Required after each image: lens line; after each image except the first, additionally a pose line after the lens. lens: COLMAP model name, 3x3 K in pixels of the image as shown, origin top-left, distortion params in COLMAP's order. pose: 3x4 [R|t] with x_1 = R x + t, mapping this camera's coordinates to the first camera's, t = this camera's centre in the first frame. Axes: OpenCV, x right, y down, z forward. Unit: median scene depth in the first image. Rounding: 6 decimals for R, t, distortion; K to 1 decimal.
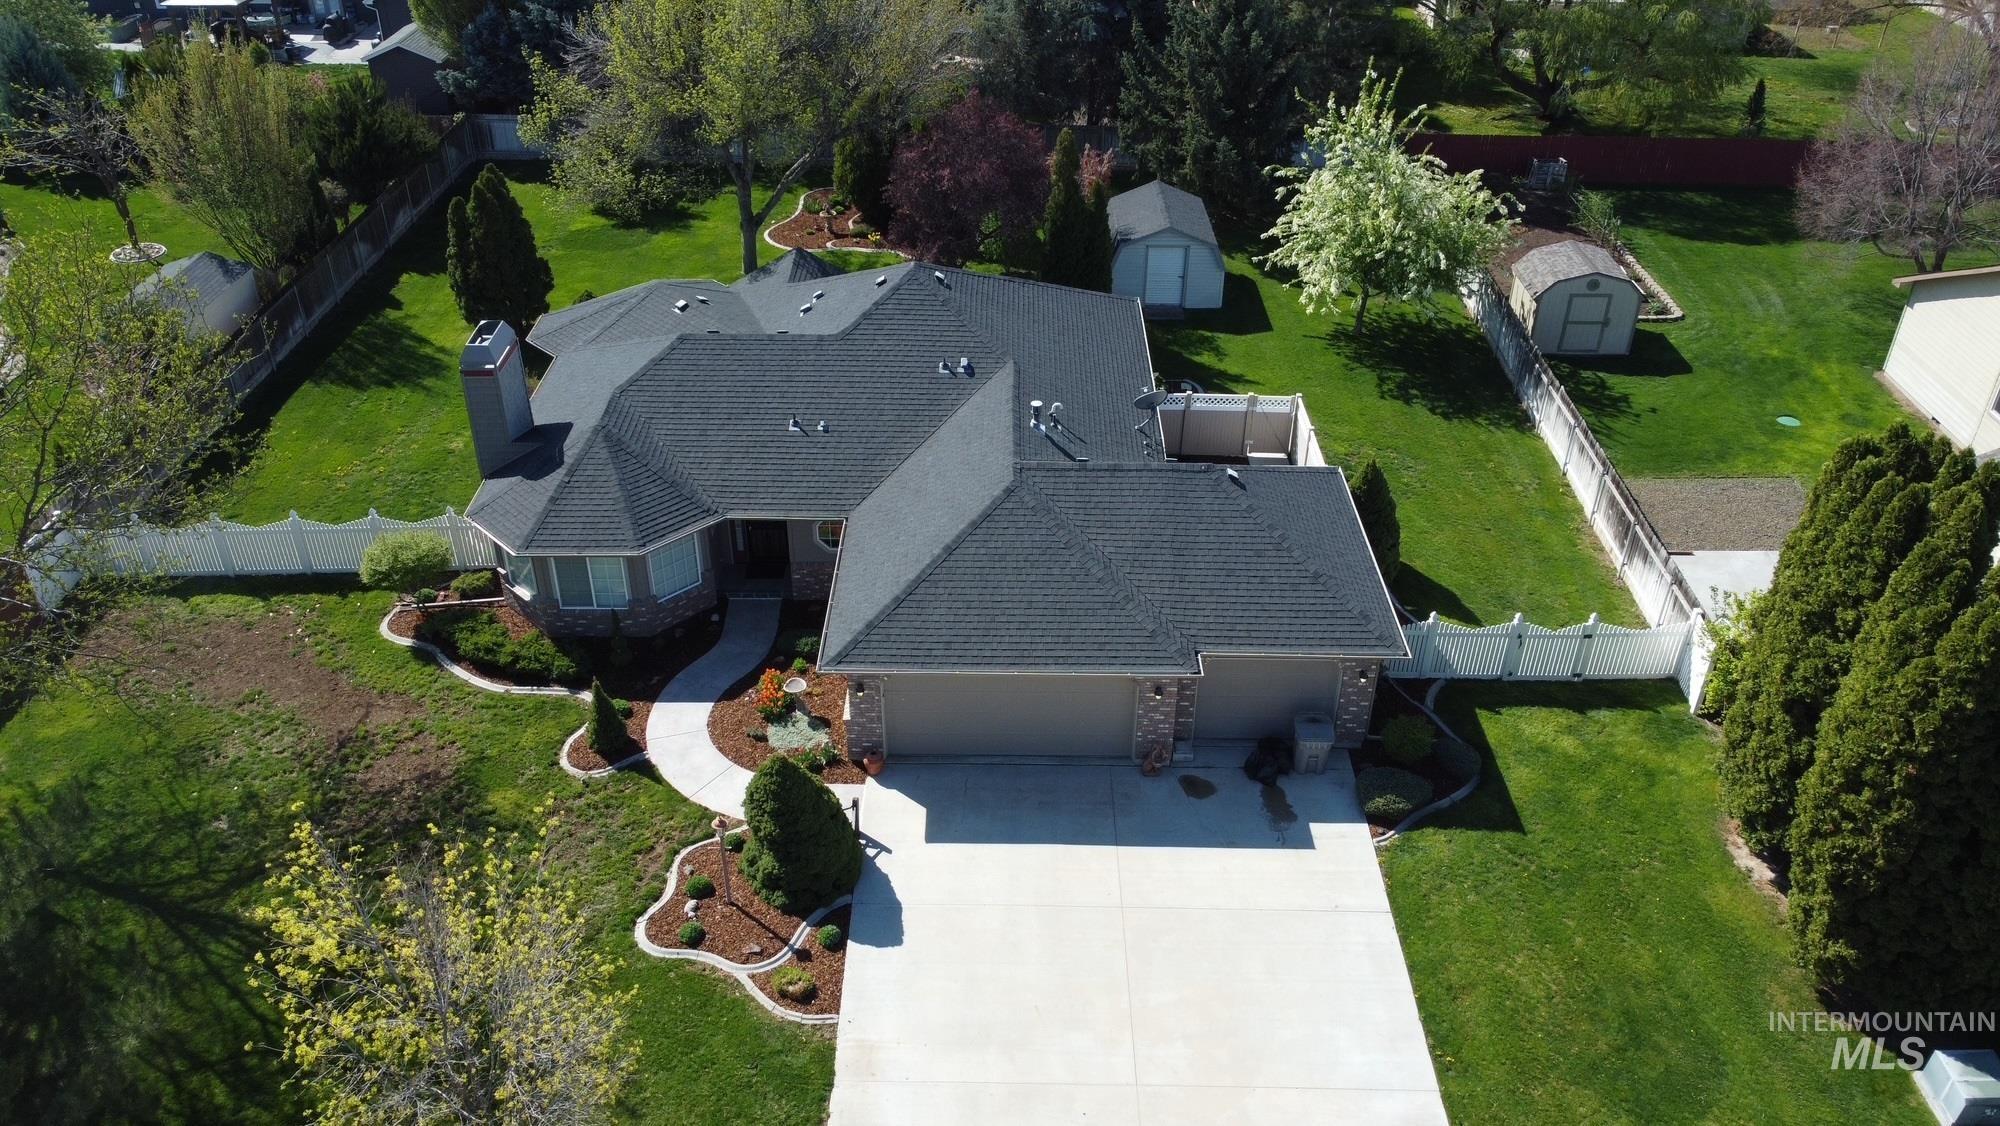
lens RADIAL K [[1515.6, 0, 1000.0], [0, 1515.6, 563.0], [0, 0, 1]] dist [0.010322, -0.009532]
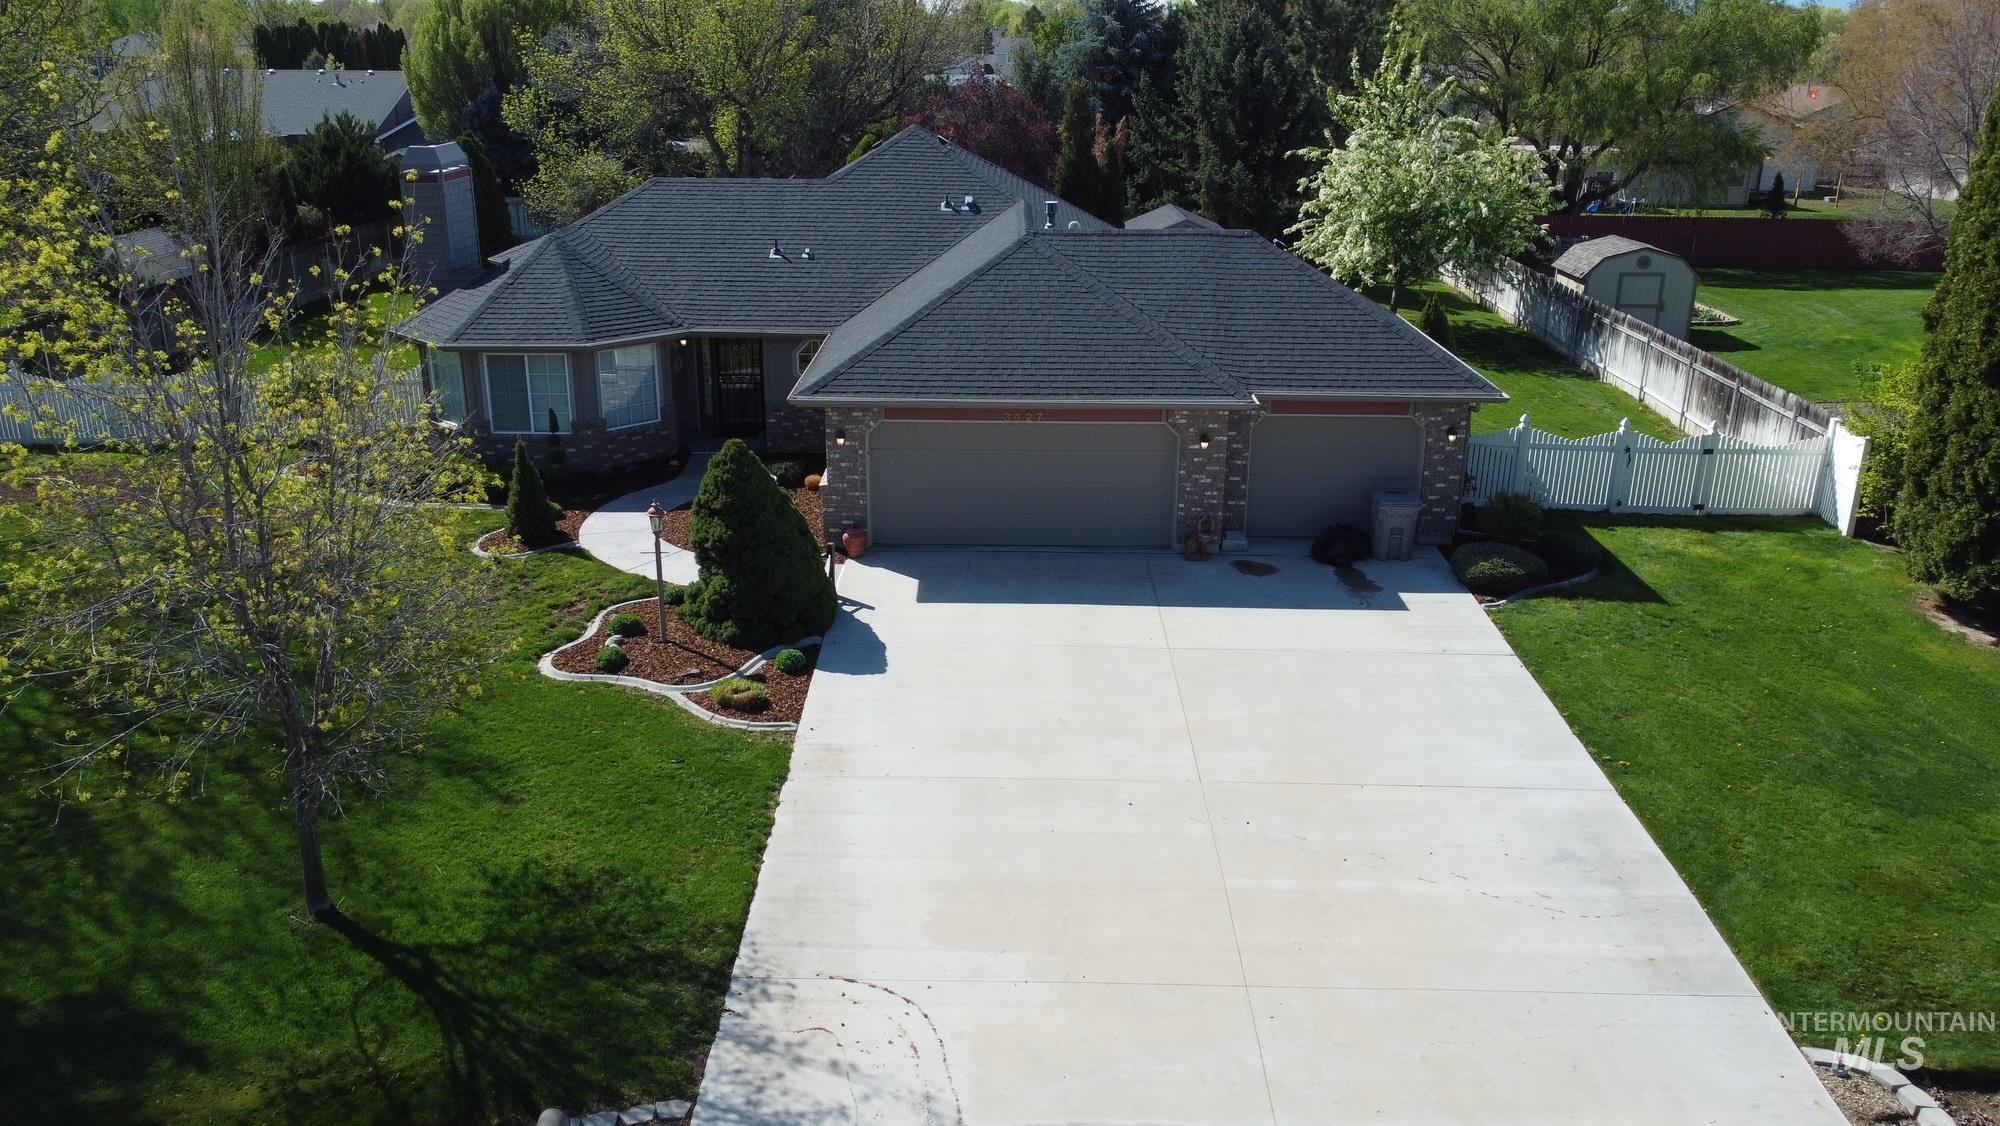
lens RADIAL K [[1515.6, 0, 1000.0], [0, 1515.6, 563.0], [0, 0, 1]] dist [0.010322, -0.009532]
pose [[0.999999, 0.001379, -0.000688, -0.005190], [-0.001502, 0.972197, -0.234160, 0.335257], [0.000346, 0.234160, 0.972198, 0.214463]]
